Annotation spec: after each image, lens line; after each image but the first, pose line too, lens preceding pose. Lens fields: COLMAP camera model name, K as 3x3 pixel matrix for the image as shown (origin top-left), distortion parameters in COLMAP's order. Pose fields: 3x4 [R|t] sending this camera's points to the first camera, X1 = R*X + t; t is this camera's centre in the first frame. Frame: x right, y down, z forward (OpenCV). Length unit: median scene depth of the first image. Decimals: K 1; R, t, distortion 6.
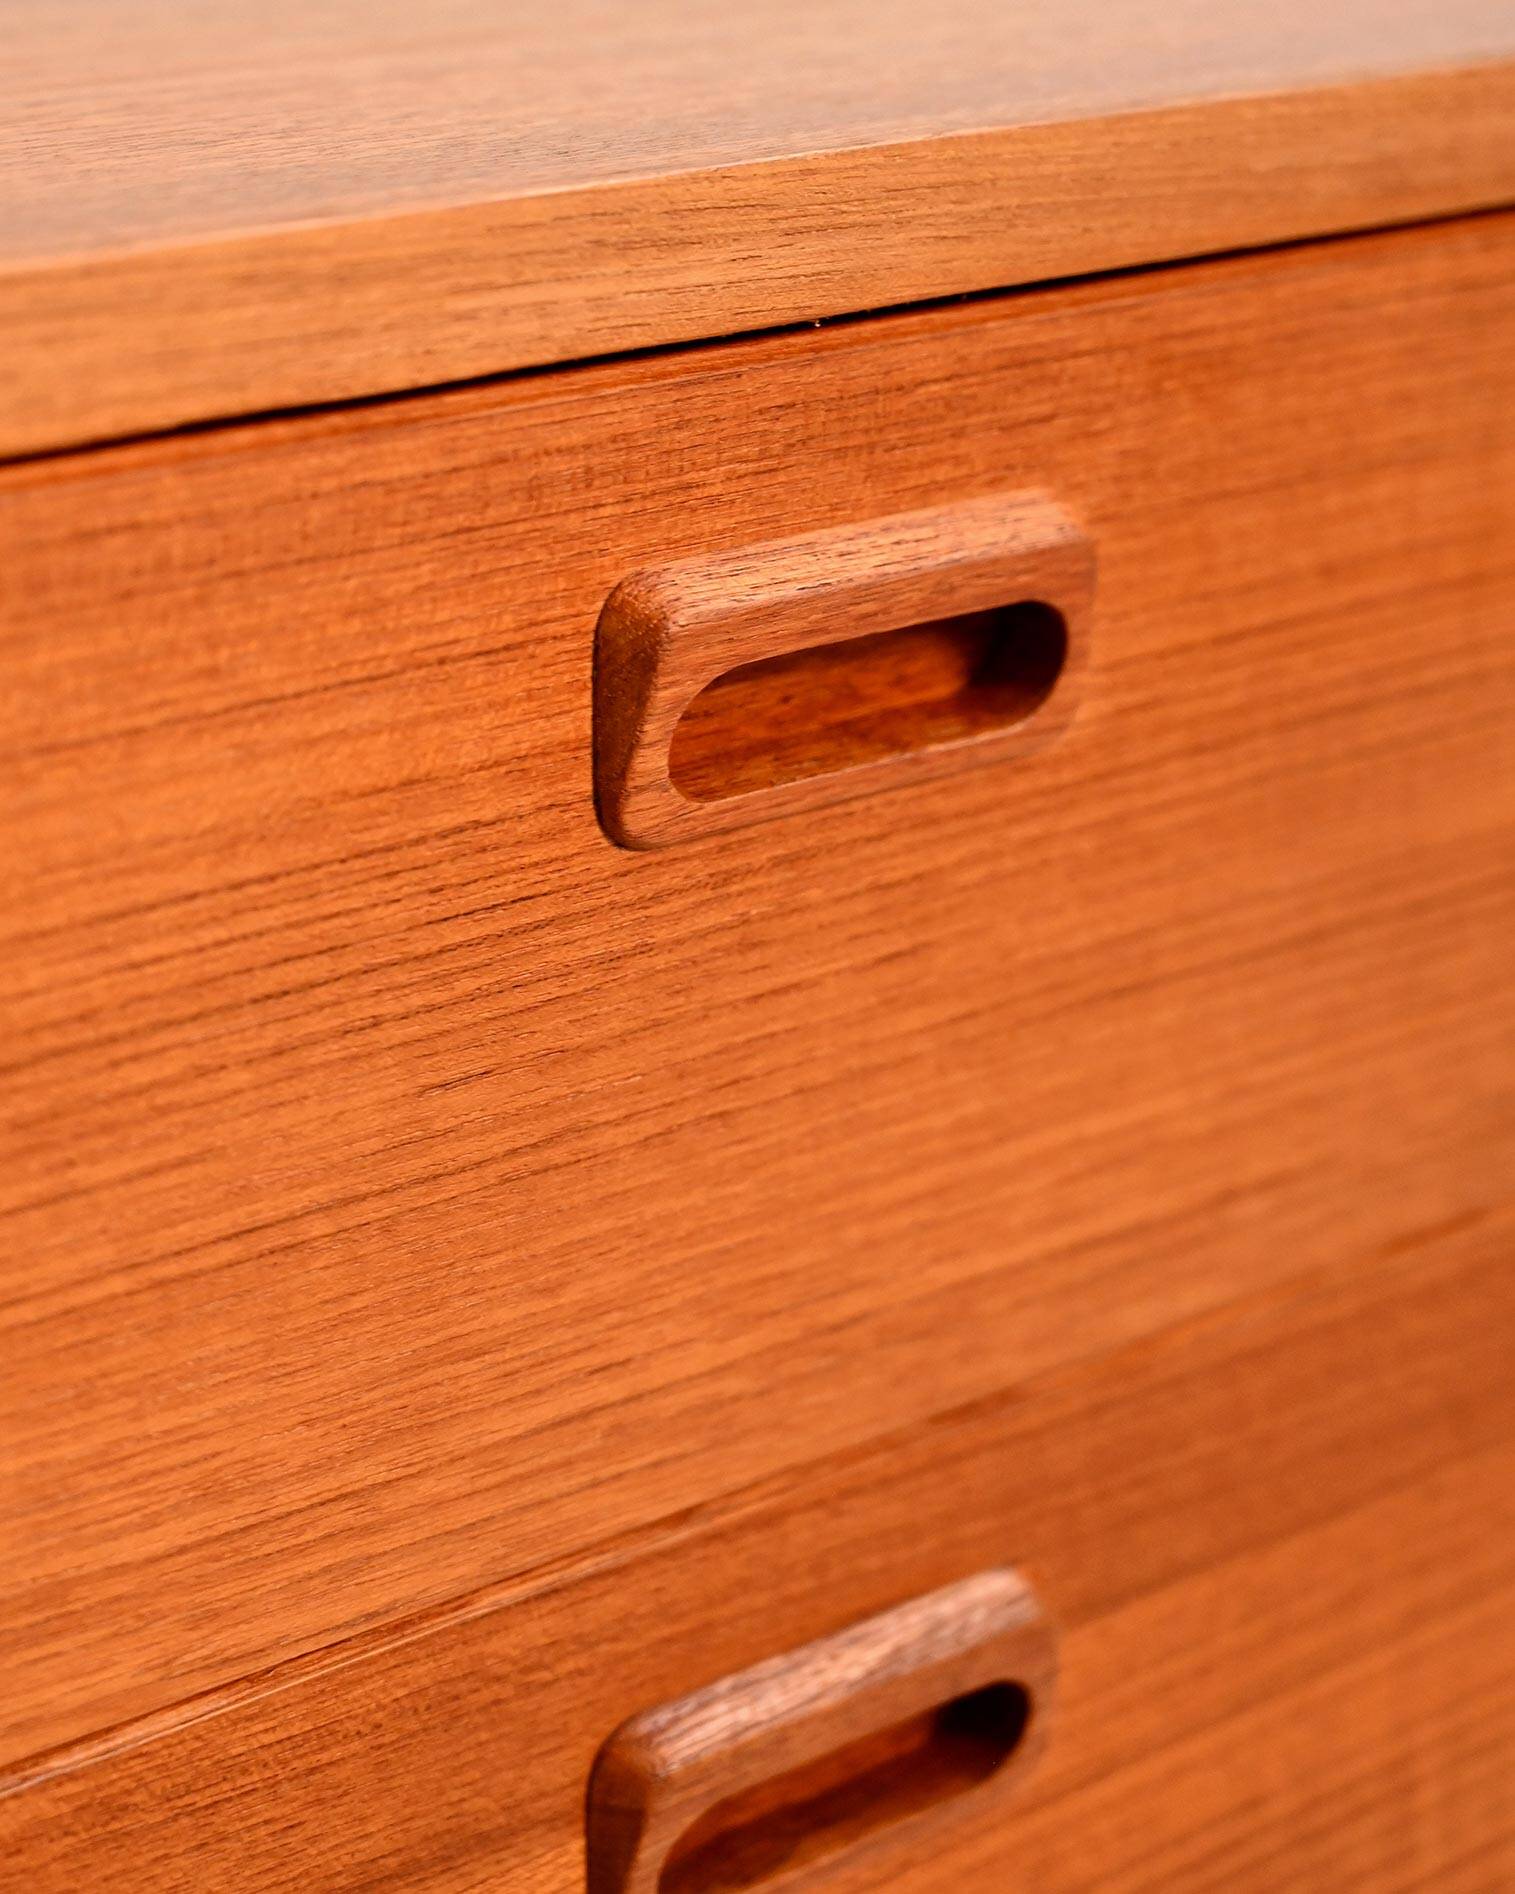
lens RADIAL K [[4896.4, 0, 757.0], [0, 4896.4, 935.1], [0, 0, 1]] dist [0.019204, 0.000000]
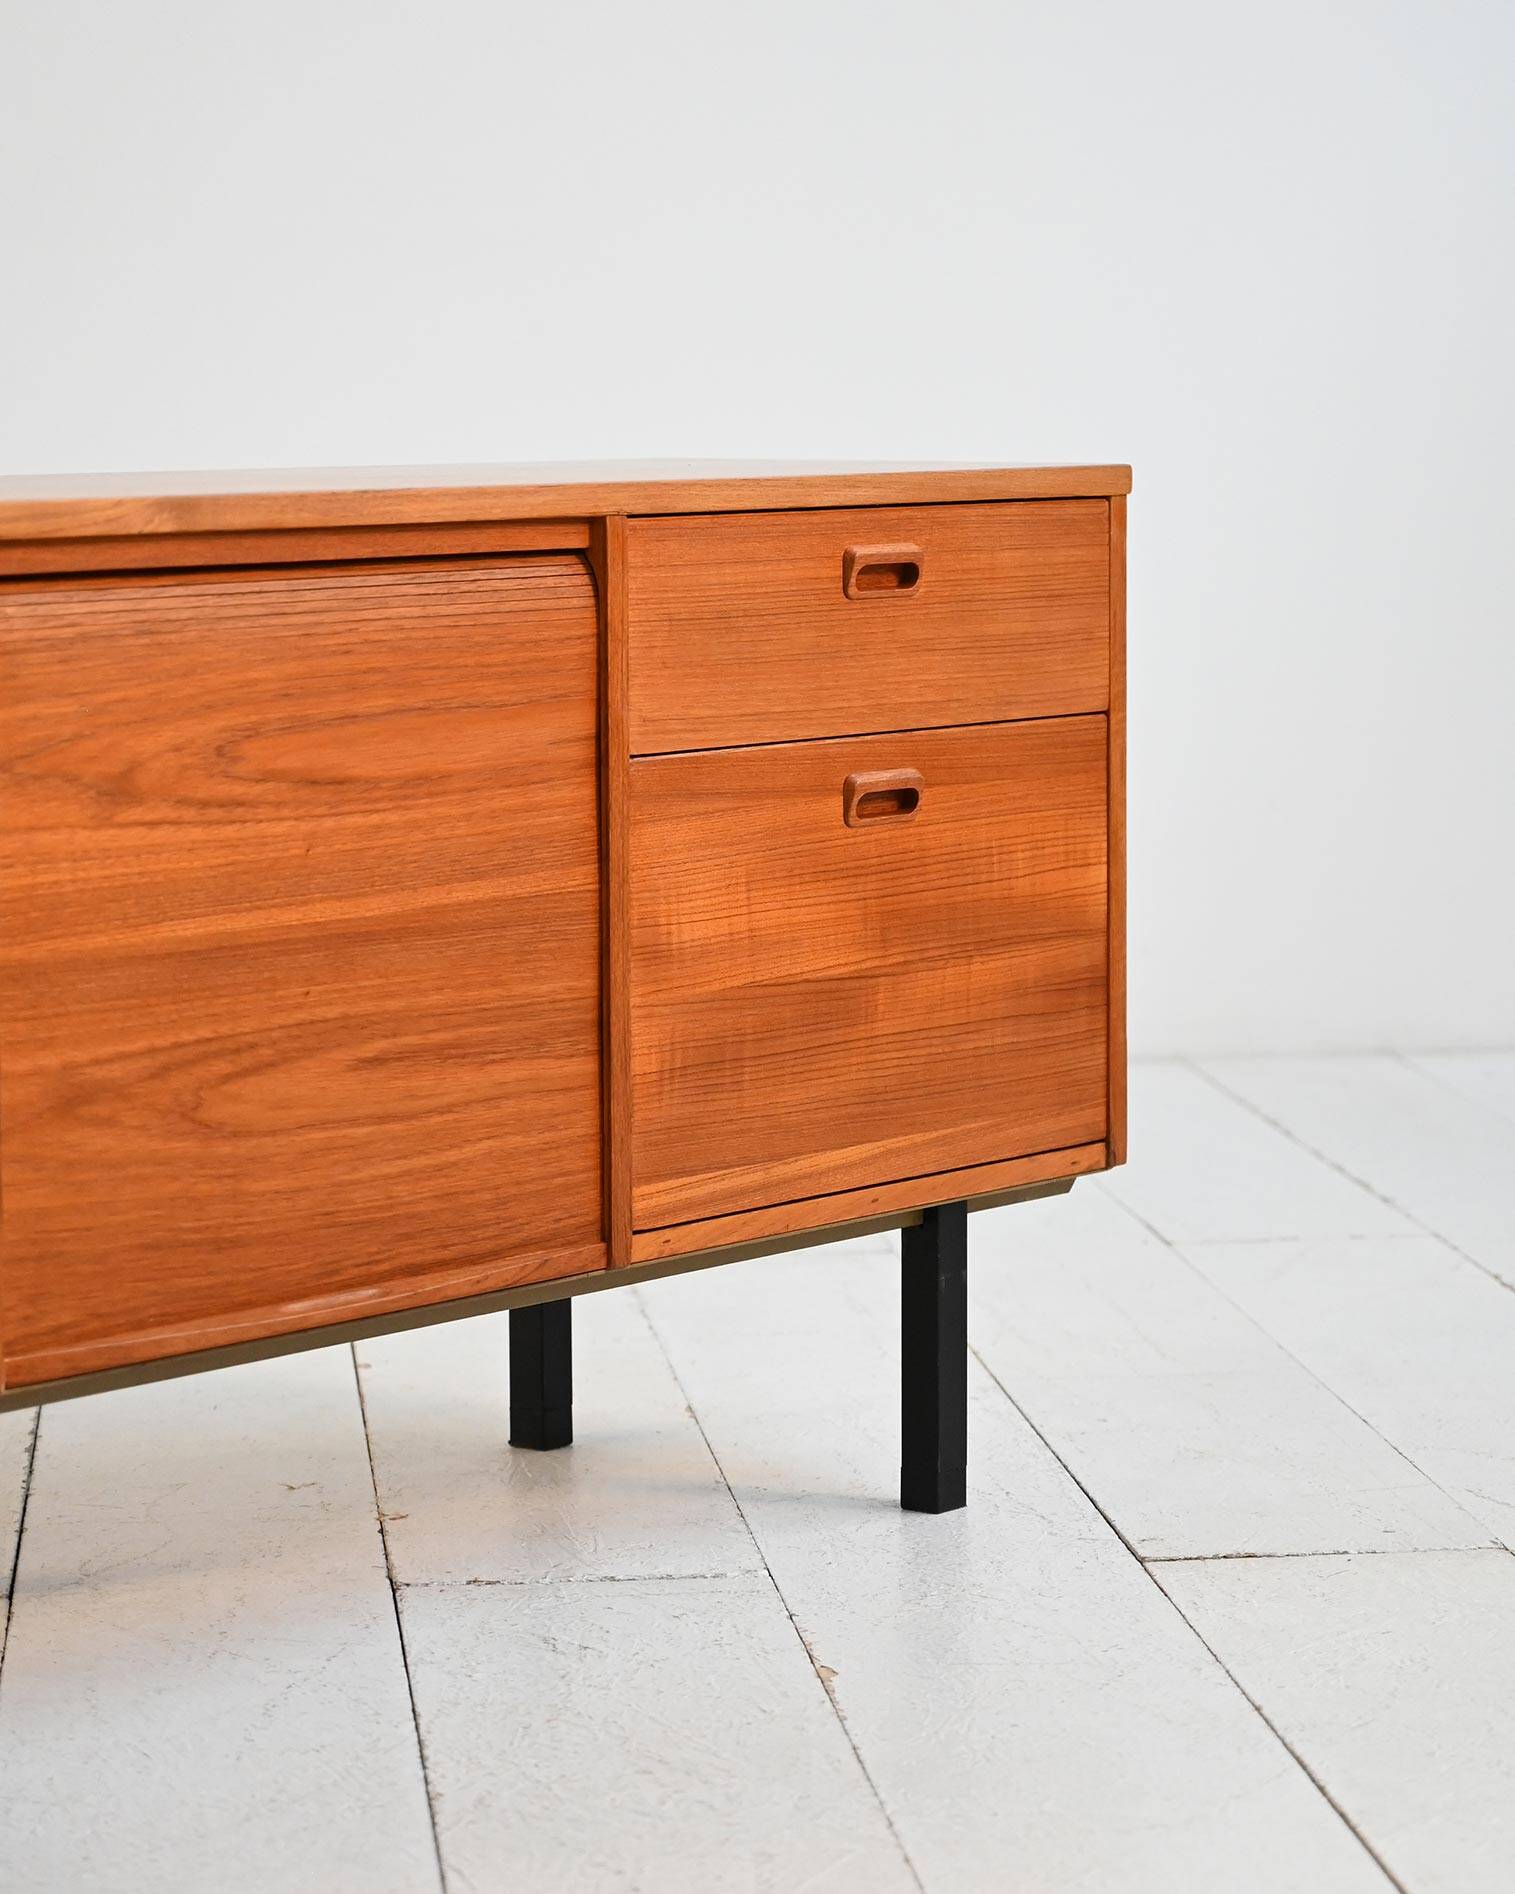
lens RADIAL K [[5336.6, 0, 757.0], [0, 5336.6, 928.8], [0, 0, 1]] dist [-0.078723, 0.000000]
pose [[0.989061, -0.028457, 0.144739, -0.963521], [0.057771, 0.977560, -0.202581, 1.488114], [-0.135727, 0.208727, 0.968510, -4.509143]]
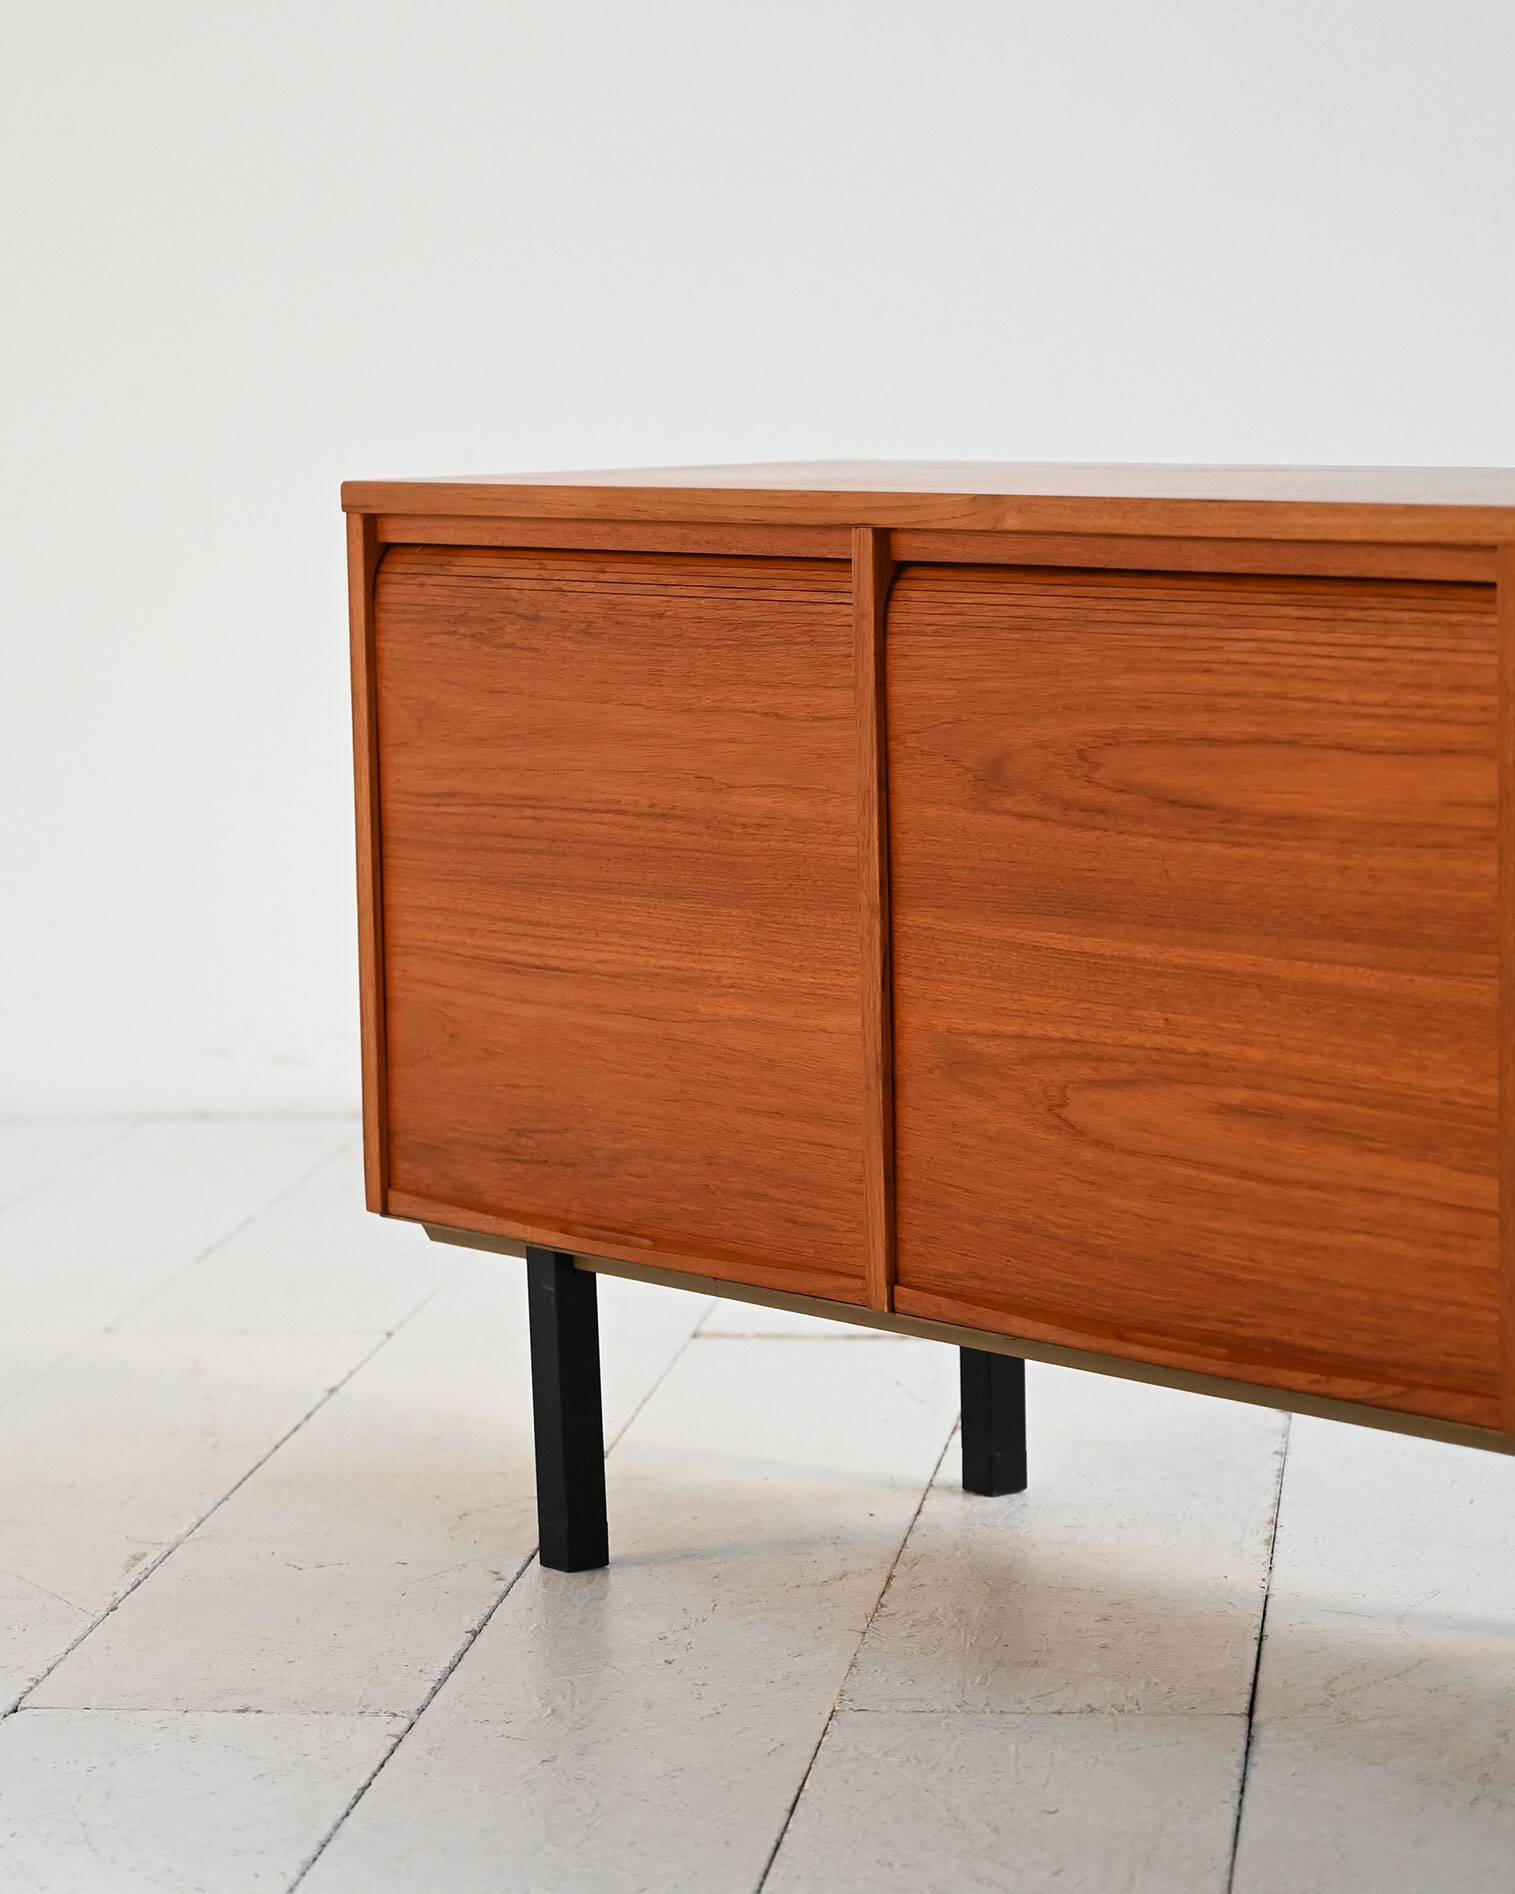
lens RADIAL K [[5941.9, 0, 757.6], [0, 5941.9, 933.8], [0, 0, 1]] dist [-0.096678, 0.000000]
pose [[-0.074988, 0.092622, -0.992874, 4.839083], [-0.298248, 0.948017, 0.110963, -0.089620], [0.951538, 0.304443, -0.043466, 0.390182]]
